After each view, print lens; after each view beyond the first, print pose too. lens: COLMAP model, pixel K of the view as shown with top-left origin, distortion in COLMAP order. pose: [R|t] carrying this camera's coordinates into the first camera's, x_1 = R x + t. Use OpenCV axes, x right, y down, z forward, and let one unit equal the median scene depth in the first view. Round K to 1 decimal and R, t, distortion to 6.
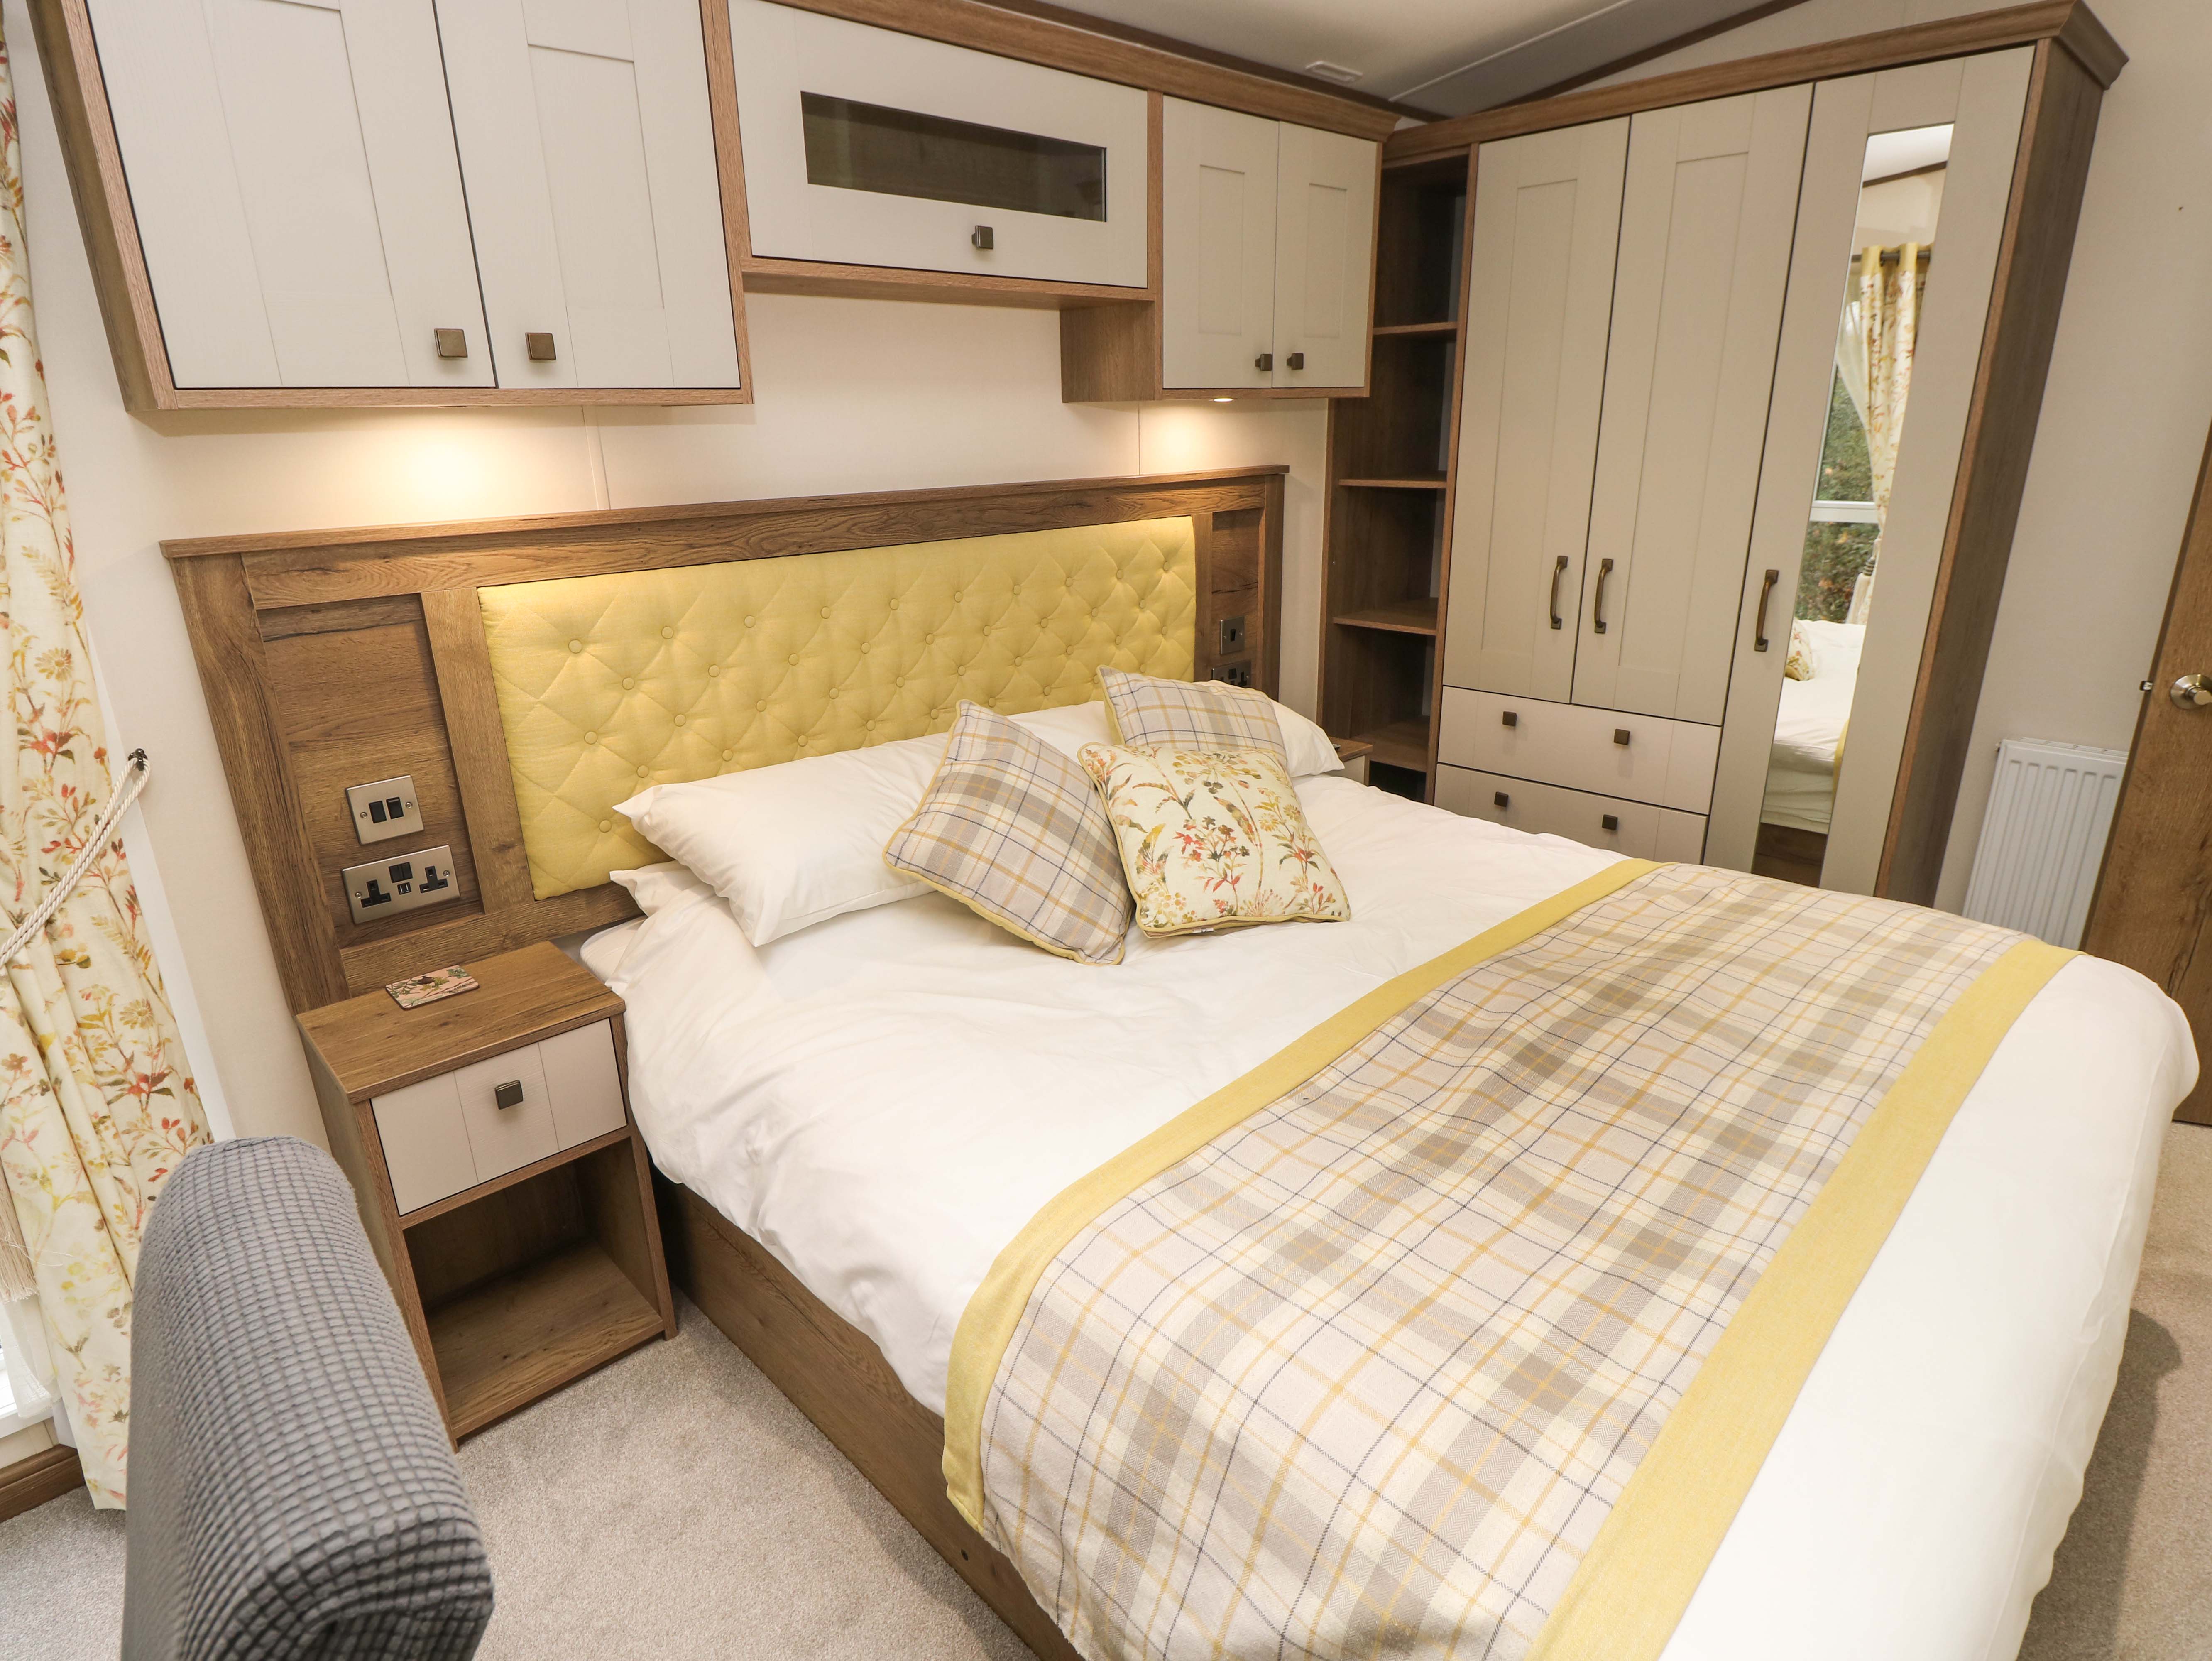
lens RADIAL K [[1194.7, 0, 1096.4], [0, 1194.7, 828.6], [0, 0, 1]] dist [-0.007025, -0.007944]
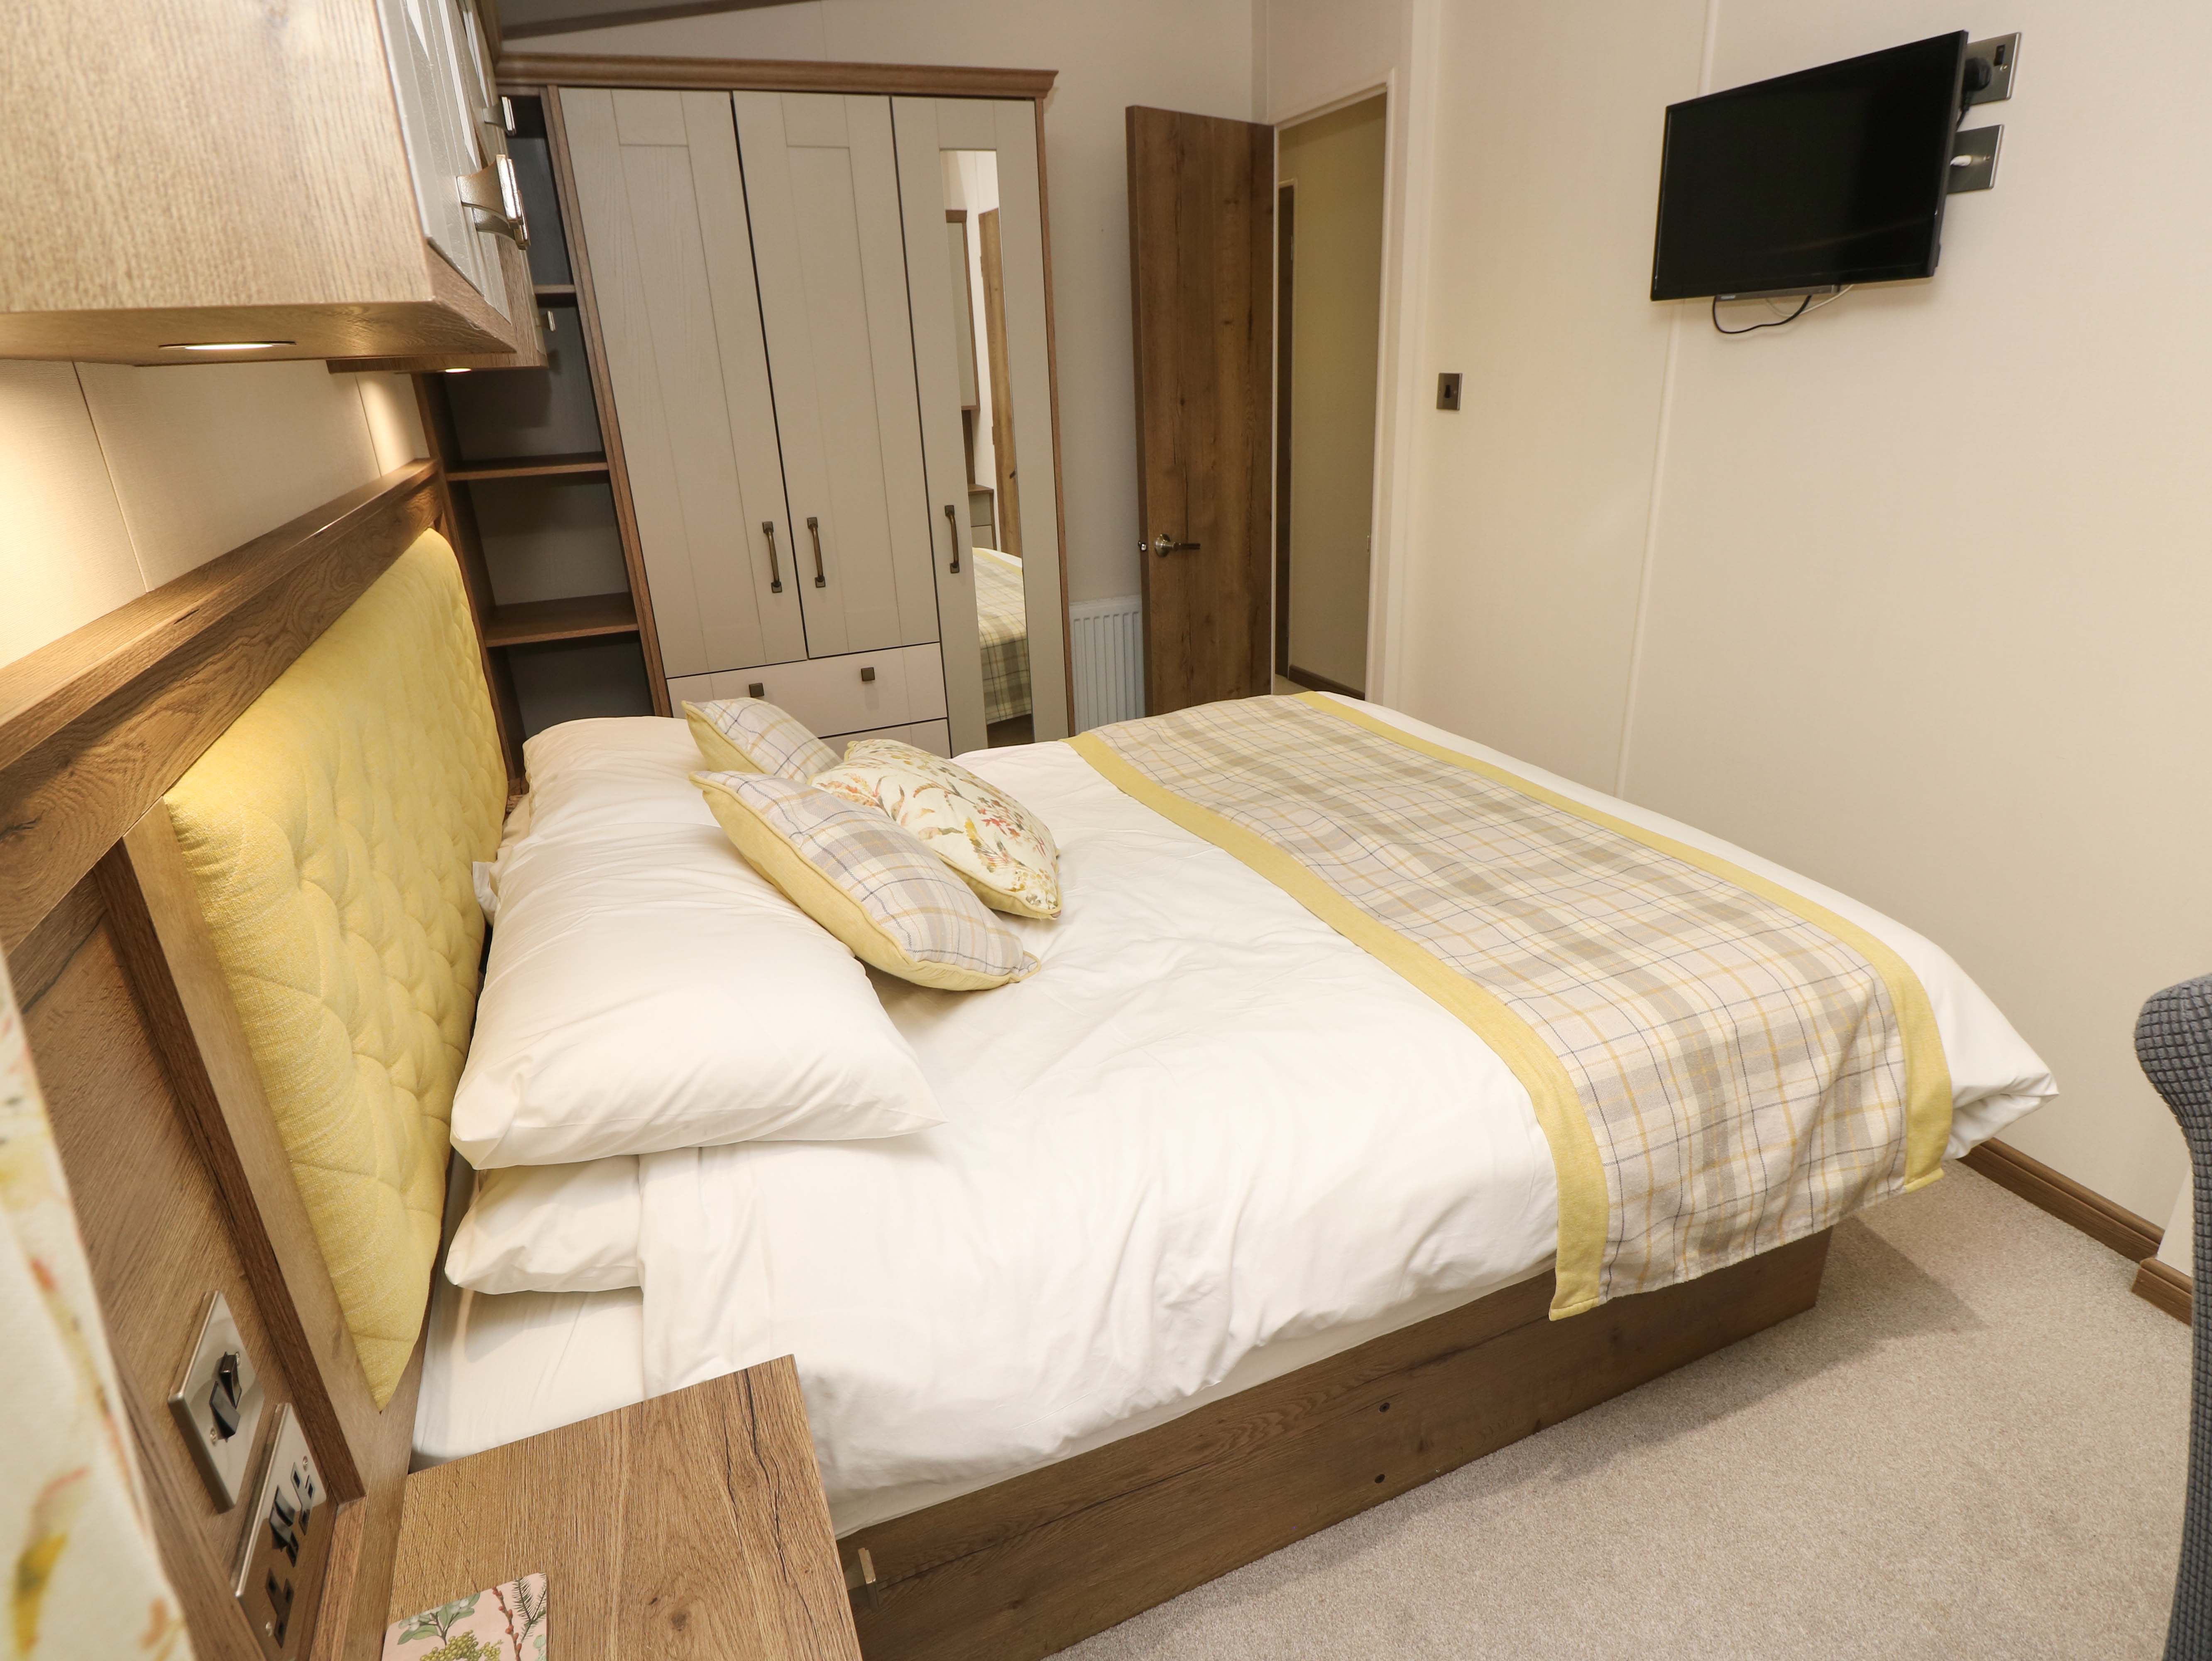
lens RADIAL K [[1194.7, 0, 1111.2], [0, 1194.7, 830.8], [0, 0, 1]] dist [-0.007025, -0.007944]
pose [[0.358100, -0.339287, 0.869855, -0.852344], [0.336279, 0.915983, 0.218841, -0.191167], [-0.871023, 0.214147, 0.442109, 0.599981]]
